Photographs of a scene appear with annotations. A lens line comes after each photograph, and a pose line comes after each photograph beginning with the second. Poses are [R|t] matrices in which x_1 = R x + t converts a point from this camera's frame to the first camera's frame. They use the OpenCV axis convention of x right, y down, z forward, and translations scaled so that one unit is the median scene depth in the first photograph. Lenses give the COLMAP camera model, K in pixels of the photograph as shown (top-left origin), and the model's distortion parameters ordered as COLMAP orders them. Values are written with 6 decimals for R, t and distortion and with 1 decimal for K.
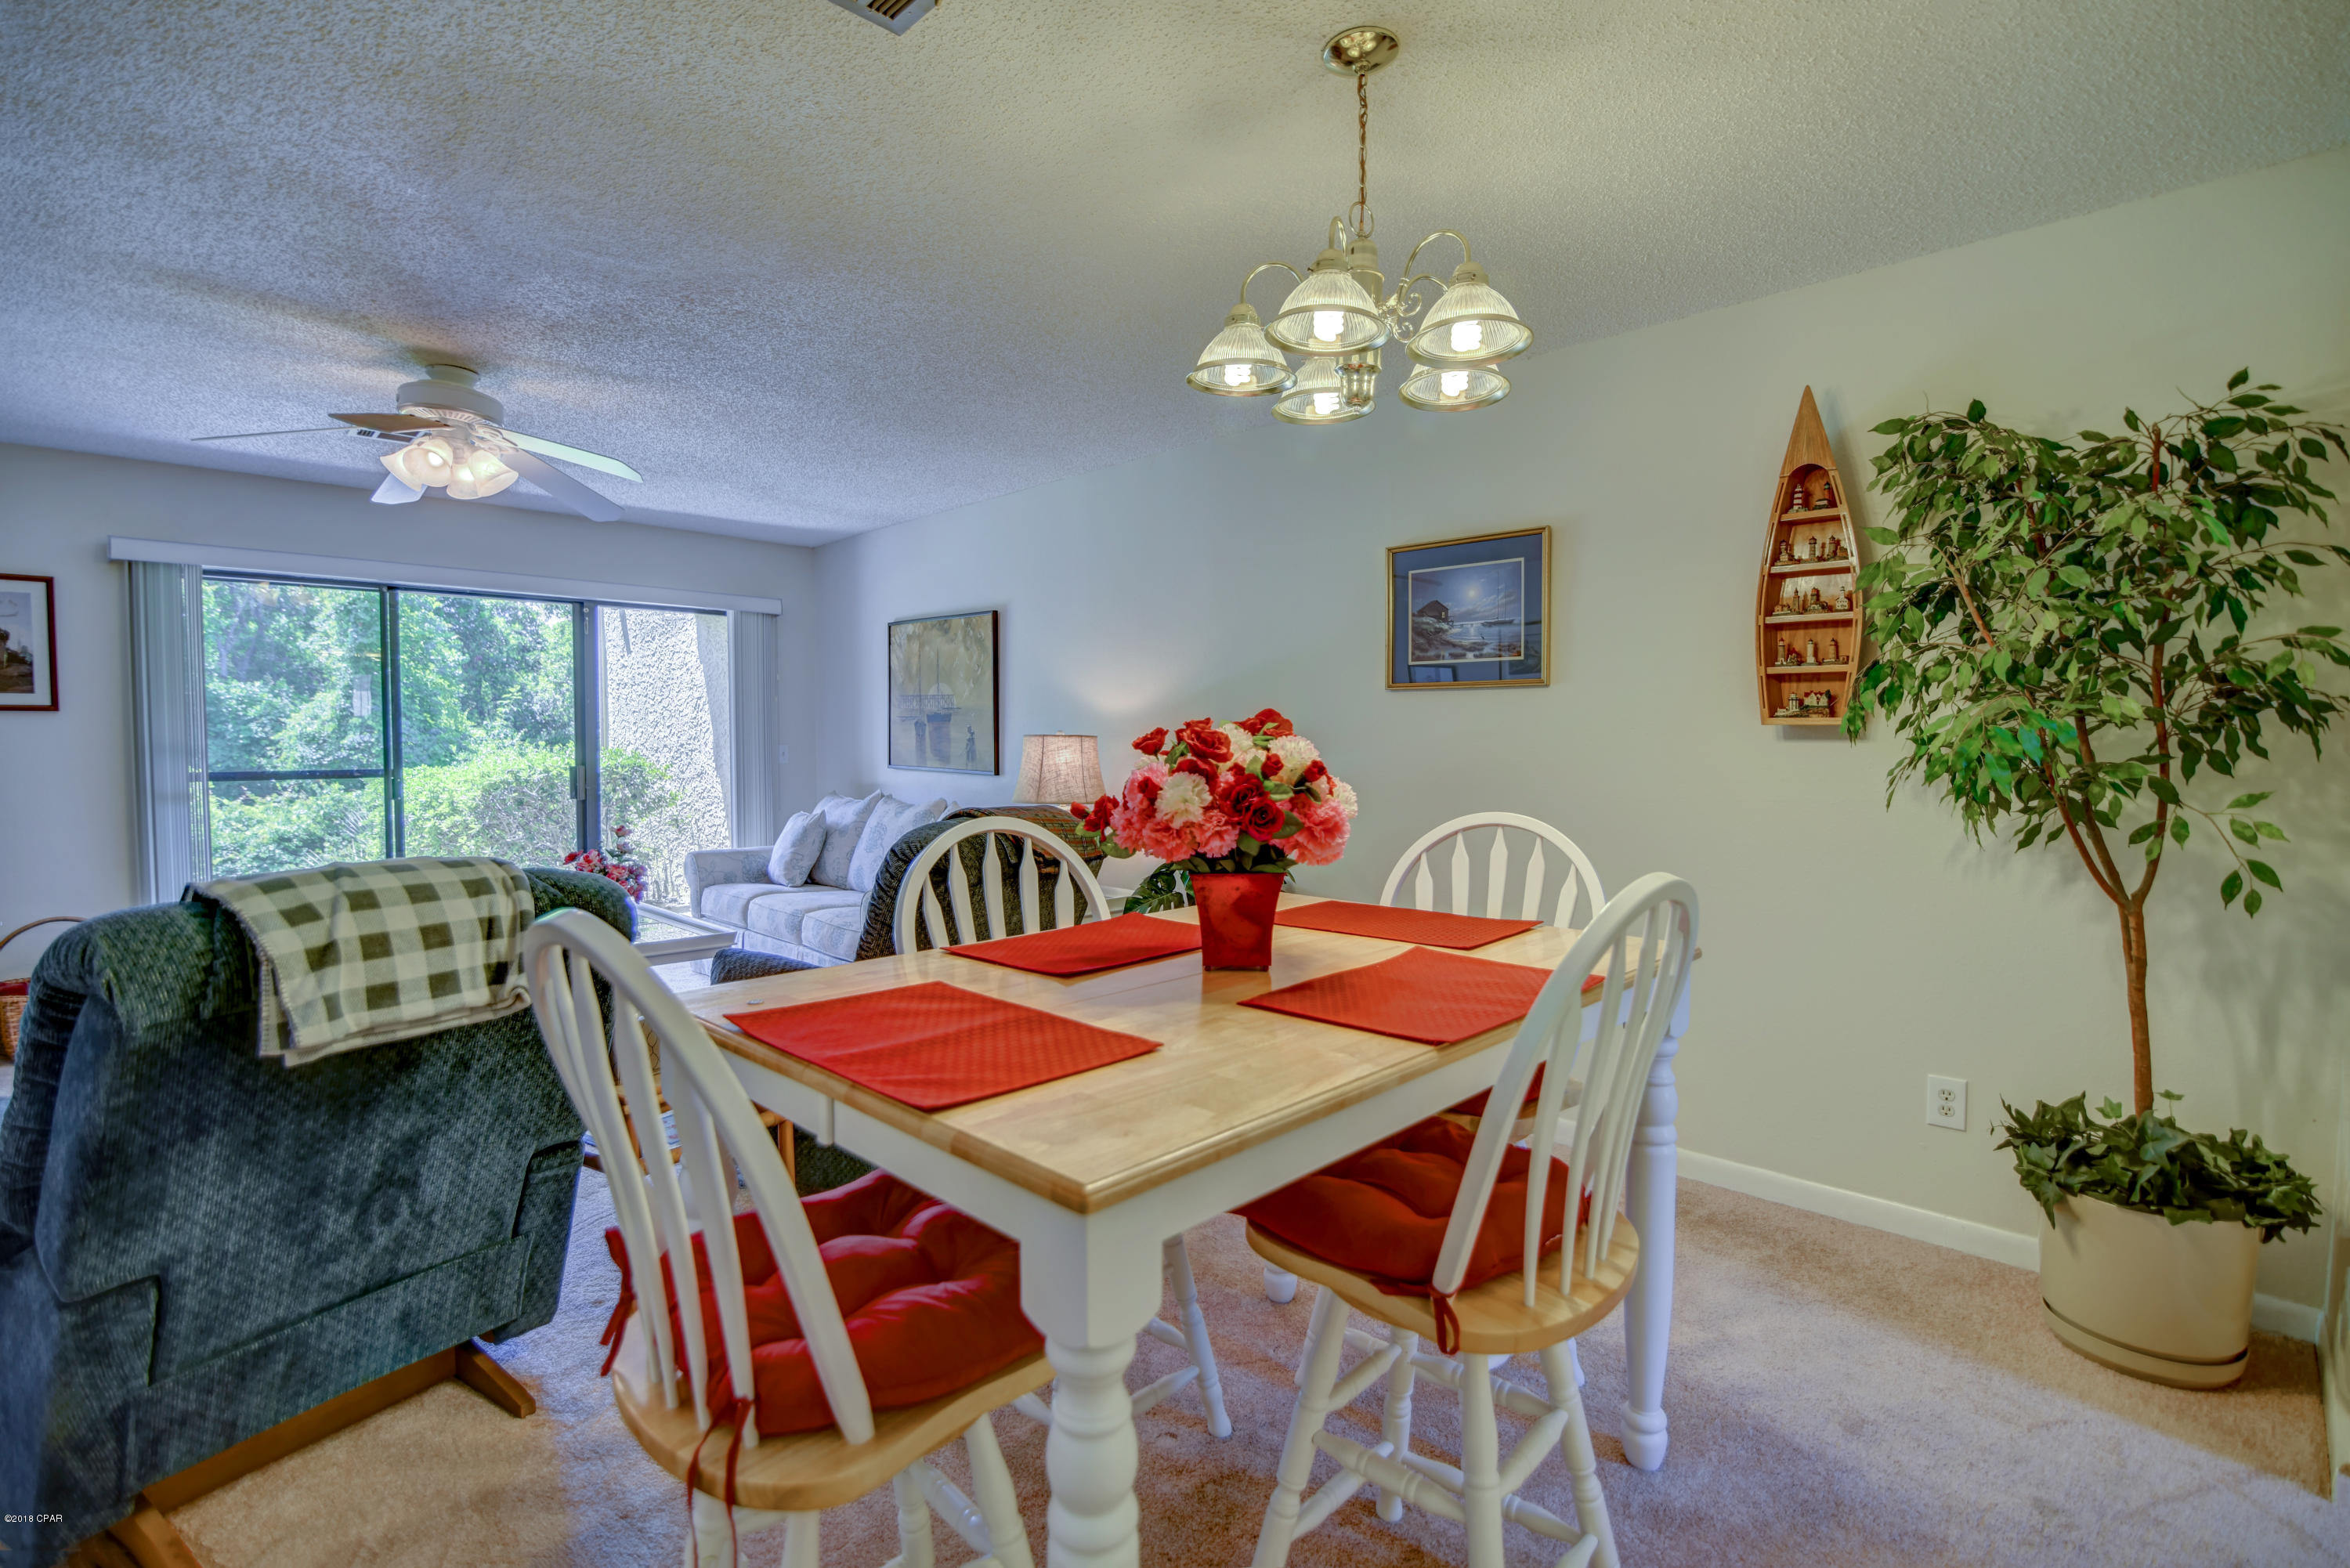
lens RADIAL K [[1083.7, 0, 1182.1], [0, 1083.7, 779.1], [0, 0, 1]] dist [-0.019093, 0.000880]
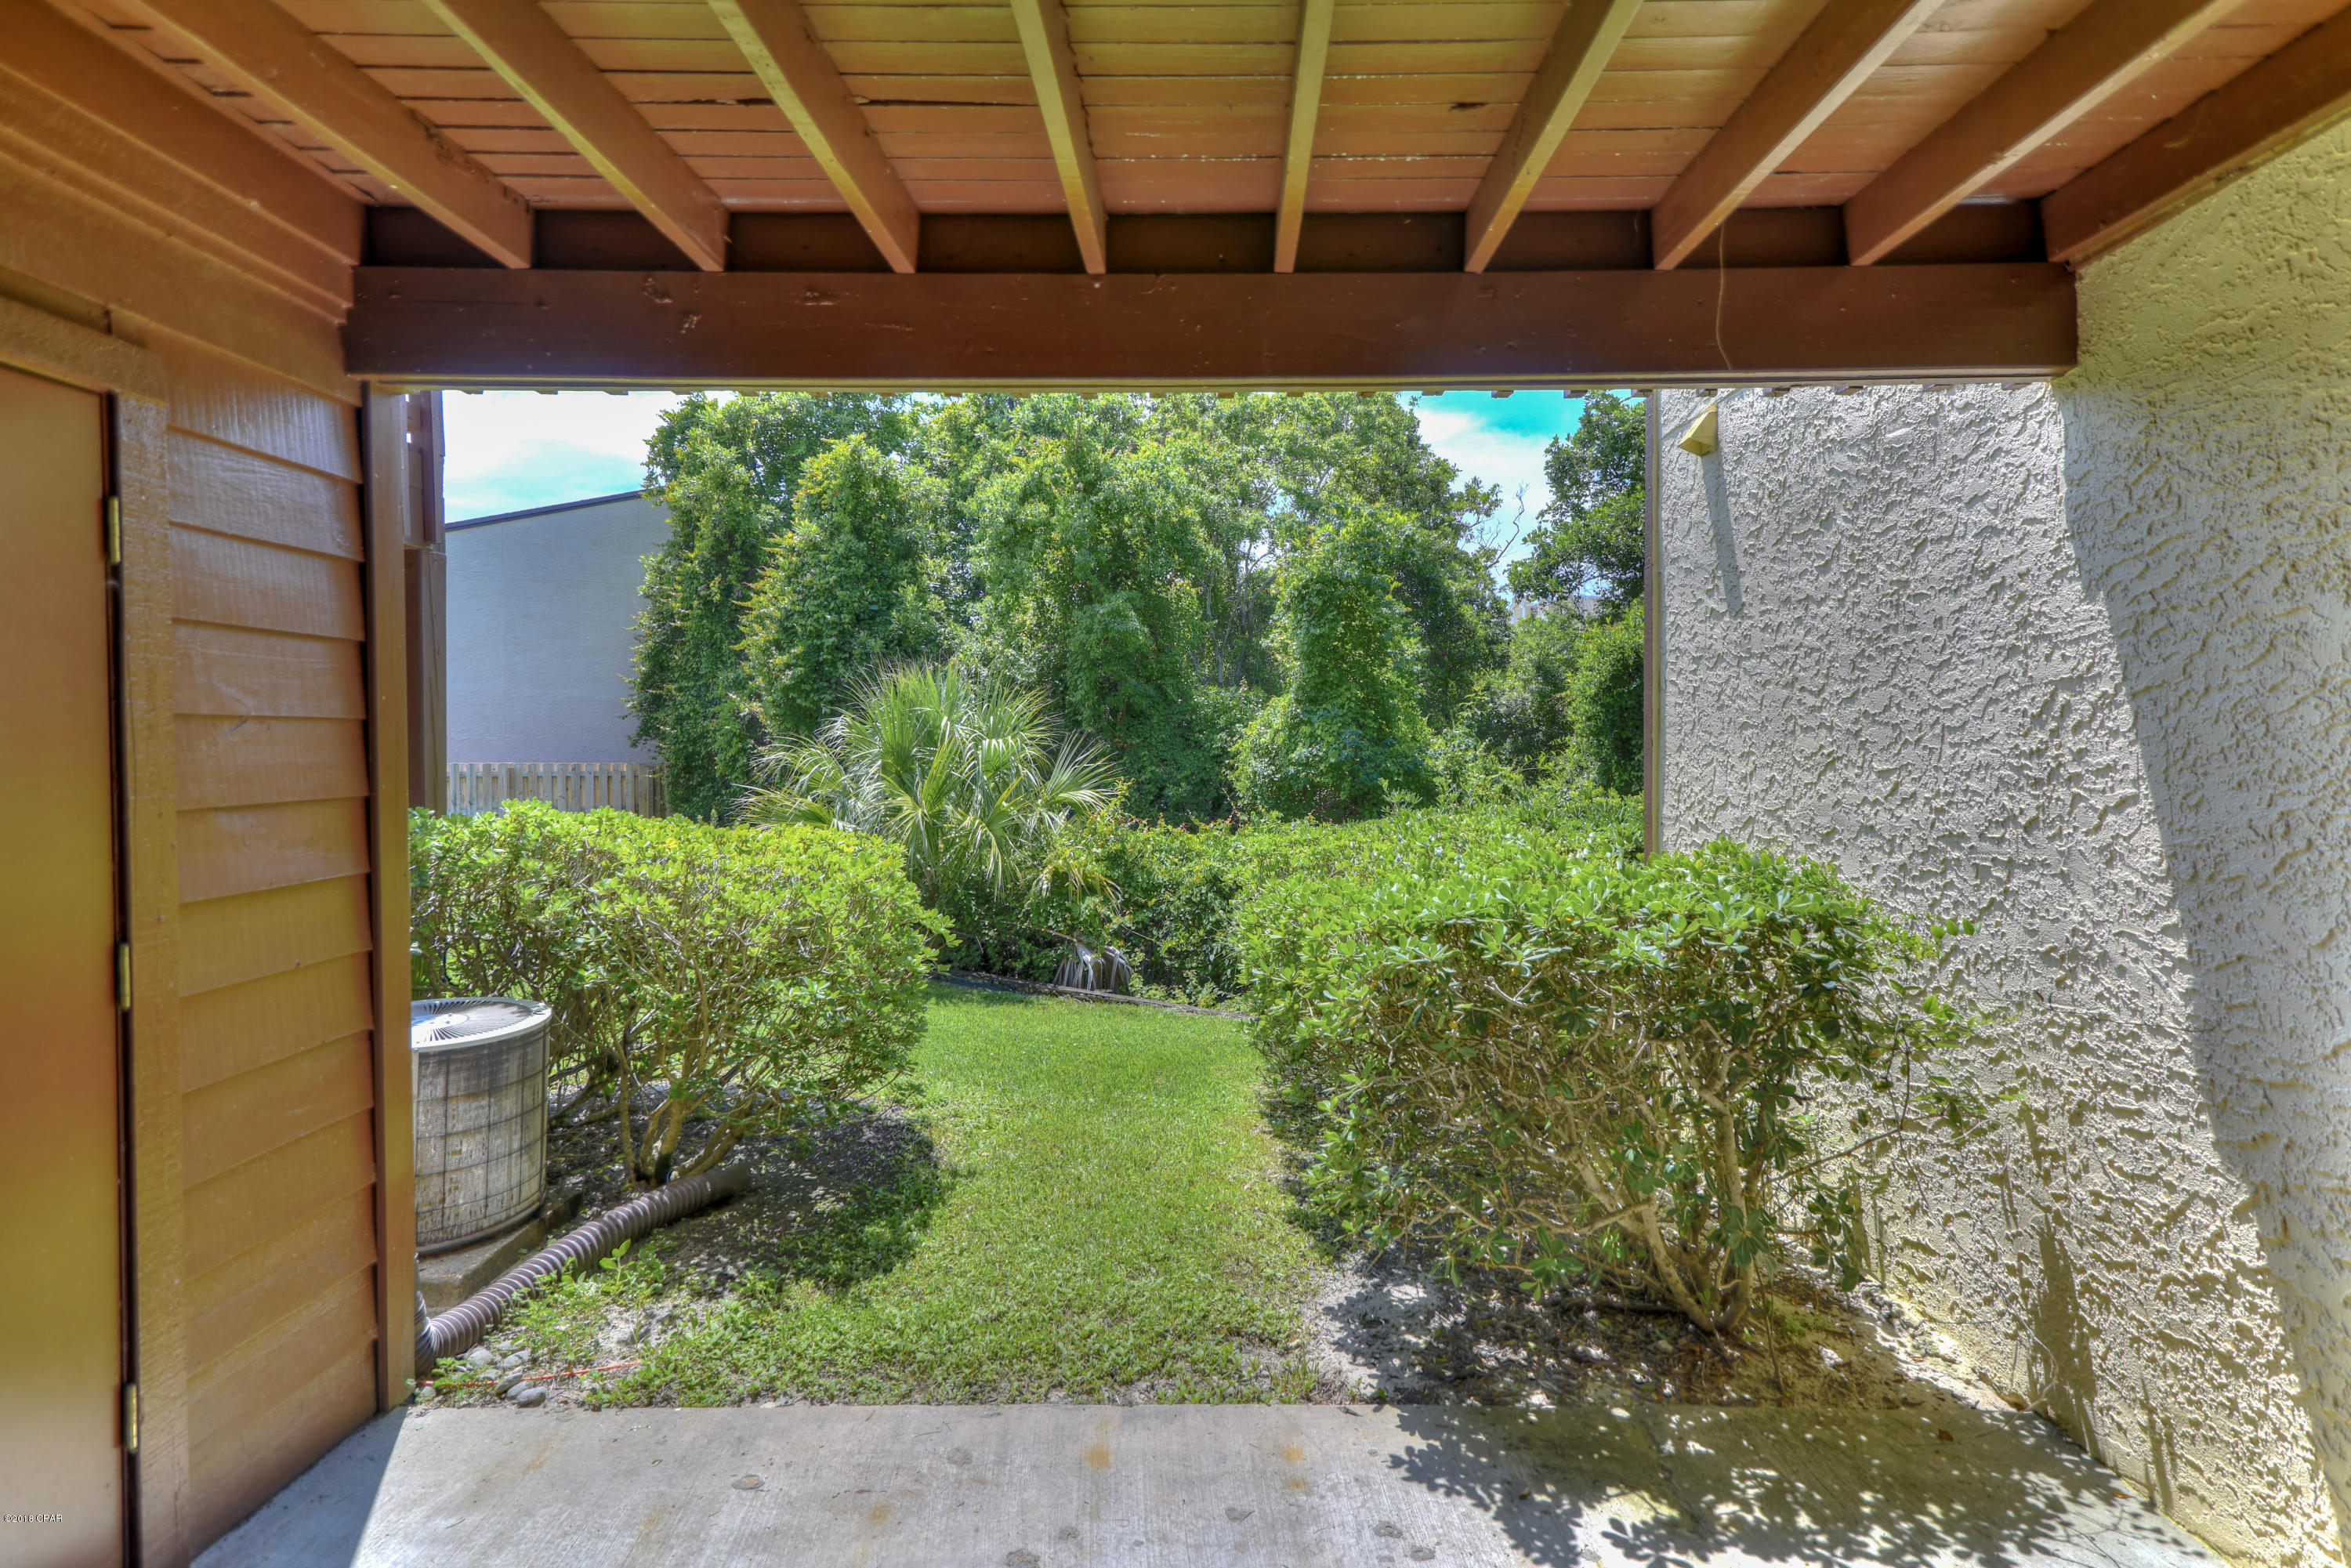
lens RADIAL K [[1122.4, 0, 1202.0], [0, 1122.4, 755.3], [0, 0, 1]] dist [0.013104, -0.000337]
pose [[0.697604, 0.012943, -0.716366, -0.782829], [-0.027365, 0.999589, -0.008588, -0.095687], [0.715960, 0.025595, 0.697672, 1.281321]]
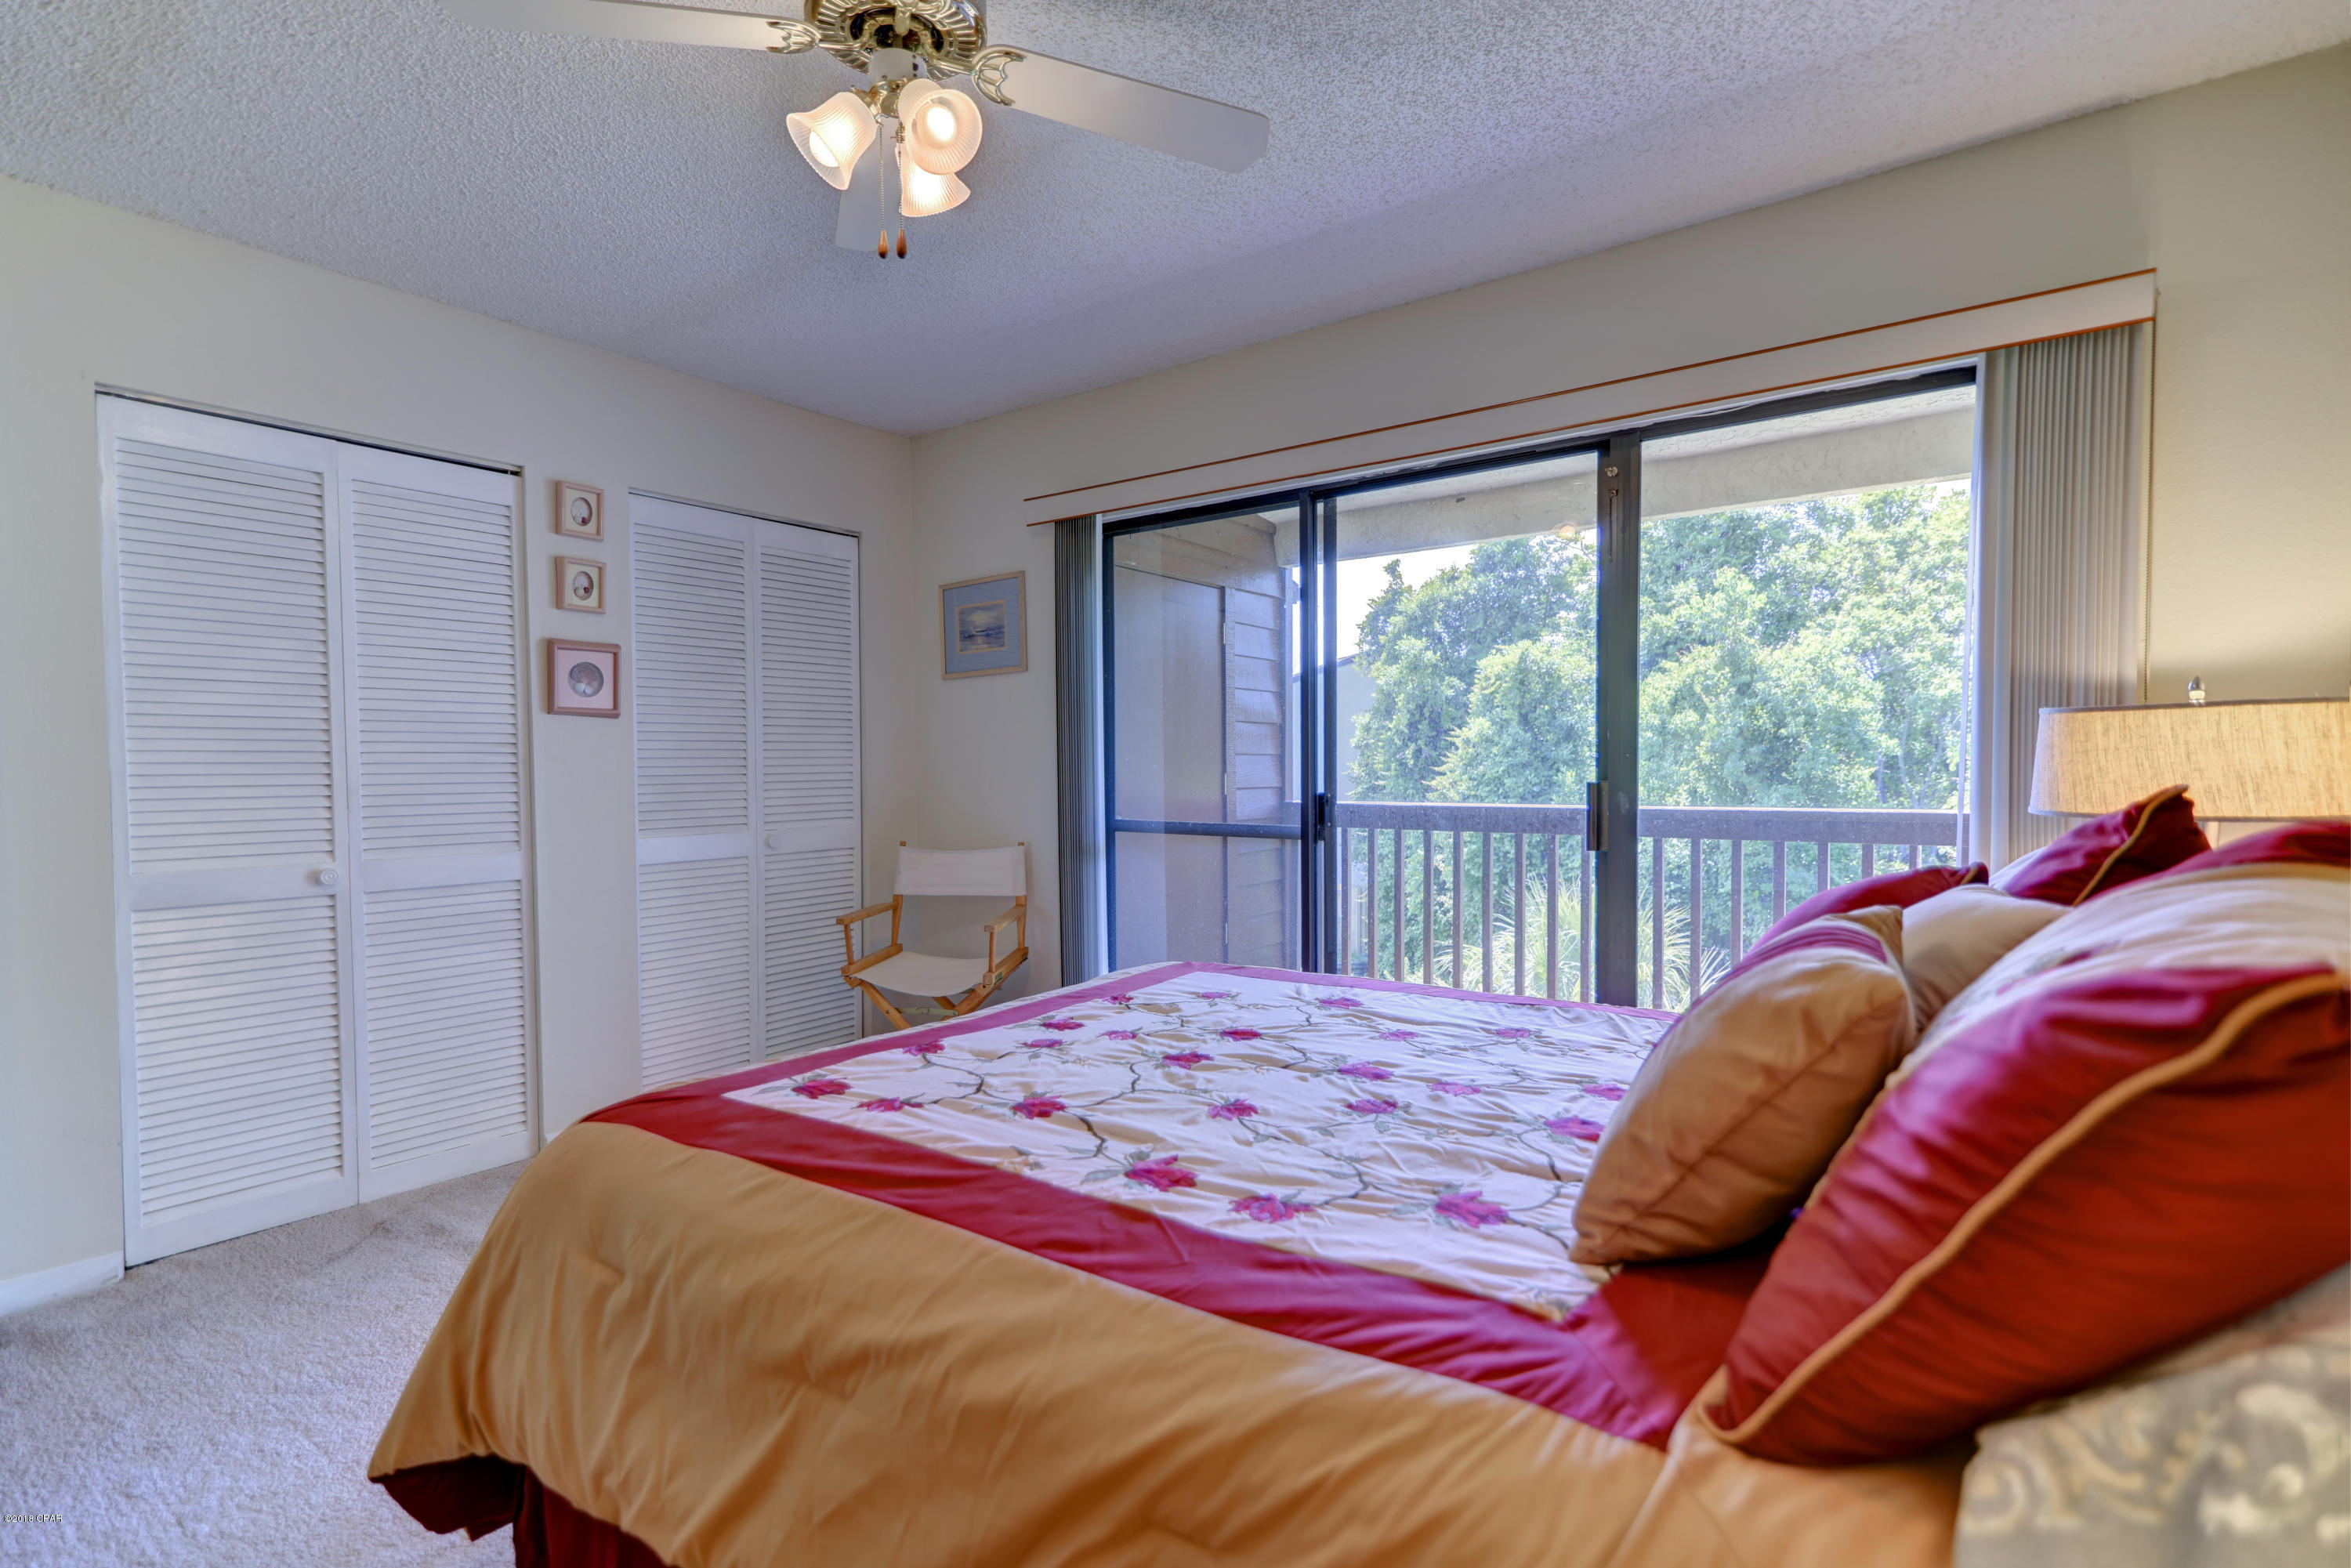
lens RADIAL K [[1109.0, 0, 1151.0], [0, 1109.0, 799.8], [0, 0, 1]] dist [0.020821, 0.000066]
pose [[0.136361, 0.030591, -0.990187, -0.112133], [-0.029328, 0.999210, 0.026831, -0.670791], [0.990225, 0.025381, 0.137151, 1.003691]]
